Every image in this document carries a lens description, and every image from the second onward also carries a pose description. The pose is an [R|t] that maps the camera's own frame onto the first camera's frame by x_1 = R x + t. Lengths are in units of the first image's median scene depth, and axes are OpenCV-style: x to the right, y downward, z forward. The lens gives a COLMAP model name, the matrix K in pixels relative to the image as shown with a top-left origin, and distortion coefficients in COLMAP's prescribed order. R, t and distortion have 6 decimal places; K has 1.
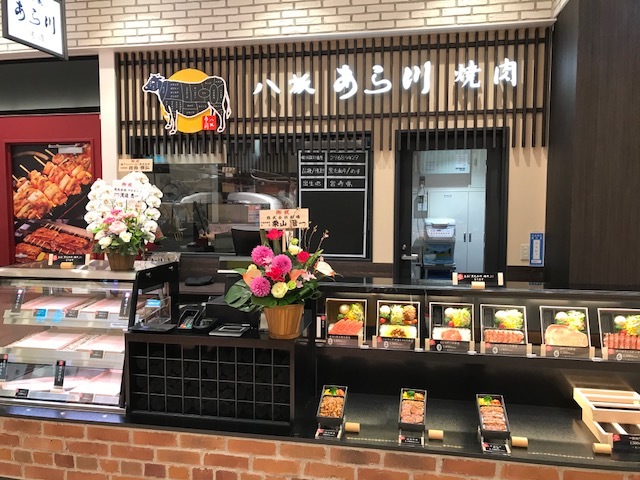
lens RADIAL K [[528.0, 0, 320.0], [0, 528.0, 240.0], [0, 0, 1]] dist [0.014494, -0.005746]
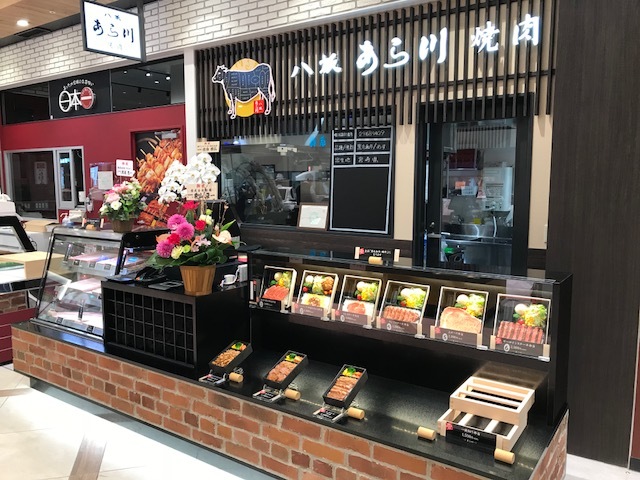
lens RADIAL K [[525.4, 0, 317.8], [0, 525.4, 242.9], [0, 0, 1]] dist [0.008355, 0.002058]
pose [[0.913236, 0.046663, -0.404750, 0.382829], [-0.027469, 0.998211, 0.053103, 0.002024], [0.406503, -0.037377, 0.912884, 0.034635]]
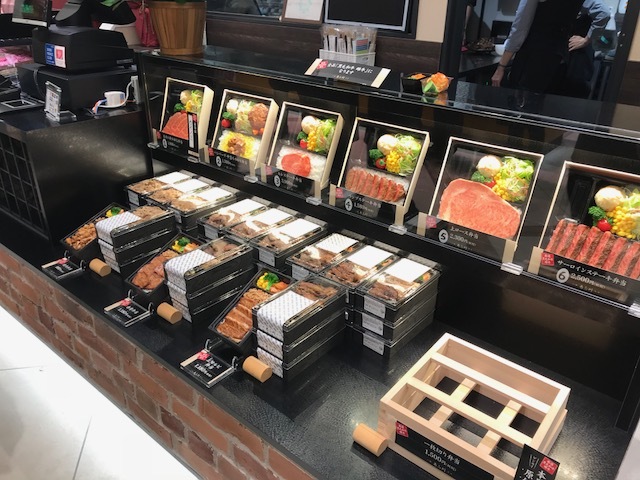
lens RADIAL K [[538.7, 0, 321.3], [0, 538.7, 254.6], [0, 0, 1]] dist [-0.002263, -0.002366]
pose [[0.871809, 0.241005, -0.426458, 0.352938], [-0.052982, 0.911880, 0.407022, 0.021131], [0.486973, -0.332251, 0.807754, 0.337727]]
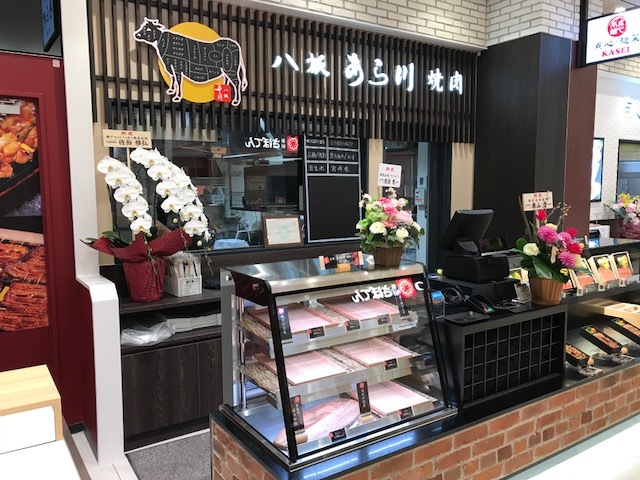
lens RADIAL K [[528.0, 0, 320.0], [0, 528.0, 240.0], [0, 0, 1]] dist [0.014494, -0.005746]
pose [[0.713152, -0.077418, 0.696721, -0.738618], [0.056578, 0.996997, 0.052871, -0.026969], [-0.698723, 0.001714, 0.715391, 0.310040]]
